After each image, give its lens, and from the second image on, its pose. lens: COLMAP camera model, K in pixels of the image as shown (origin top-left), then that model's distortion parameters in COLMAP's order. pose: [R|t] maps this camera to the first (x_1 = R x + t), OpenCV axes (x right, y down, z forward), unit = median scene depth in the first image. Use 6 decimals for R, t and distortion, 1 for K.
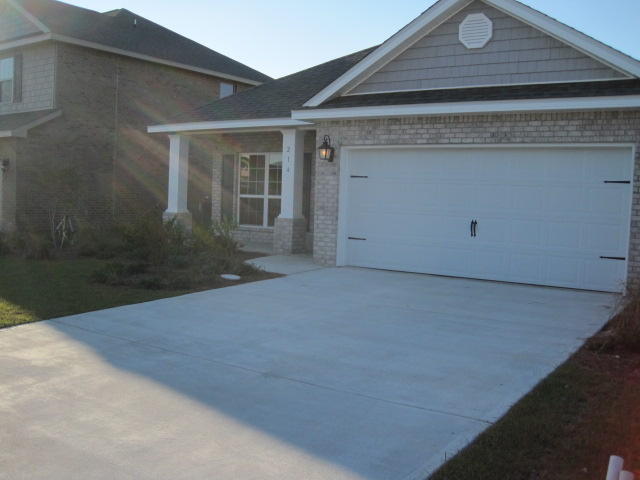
lens RADIAL K [[657.6, 0, 319.7], [0, 657.6, 235.8], [0, 0, 1]] dist [-0.131991, 0.000000]
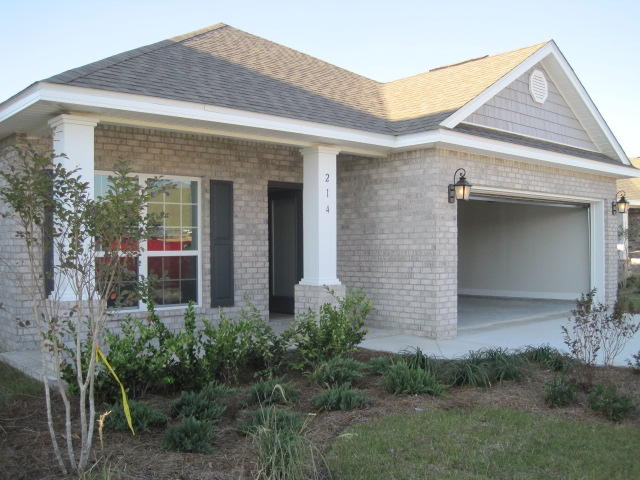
lens RADIAL K [[657.6, 0, 321.0], [0, 657.6, 242.2], [0, 0, 1]] dist [-0.131991, 0.000000]
pose [[0.230696, -0.025847, 0.972682, -0.768192], [0.072131, 0.997351, 0.009395, -0.084916], [-0.970349, 0.067993, 0.231949, 0.974530]]
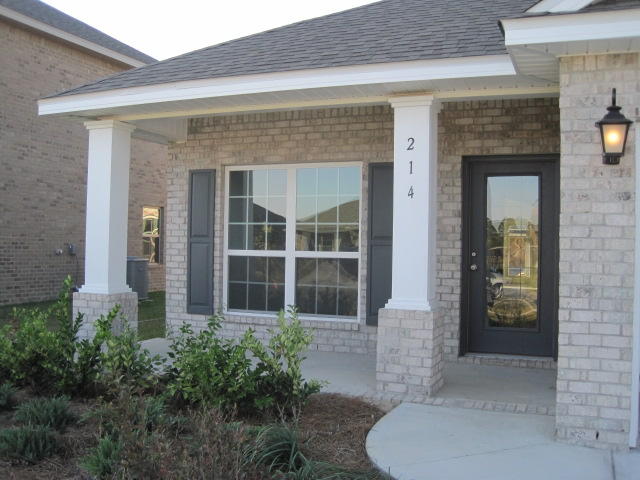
lens RADIAL K [[657.6, 0, 320.2], [0, 657.6, 237.1], [0, 0, 1]] dist [-0.131991, 0.000000]
pose [[0.976553, -0.013193, 0.214871, -0.219734], [0.027272, 0.997660, -0.062690, -0.054228], [-0.213541, 0.067080, 0.974628, 0.691227]]
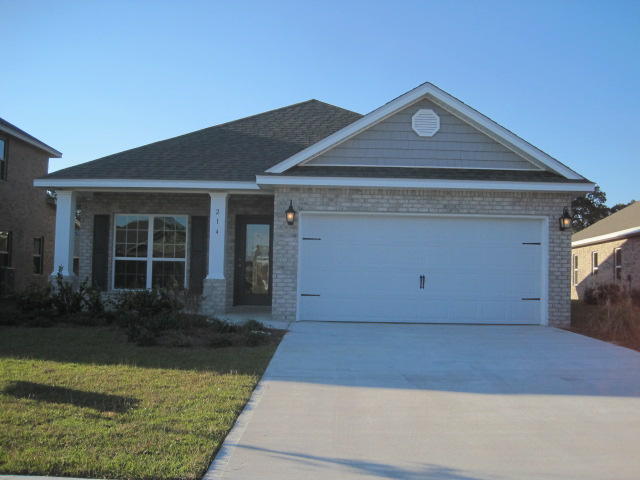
lens RADIAL K [[657.6, 0, 318.4], [0, 657.6, 239.7], [0, 0, 1]] dist [-0.131991, 0.000000]
pose [[0.830456, 0.015955, 0.556855, -0.550743], [0.039983, 0.995305, -0.088145, 0.009625], [-0.555647, 0.095465, 0.825919, 0.079025]]
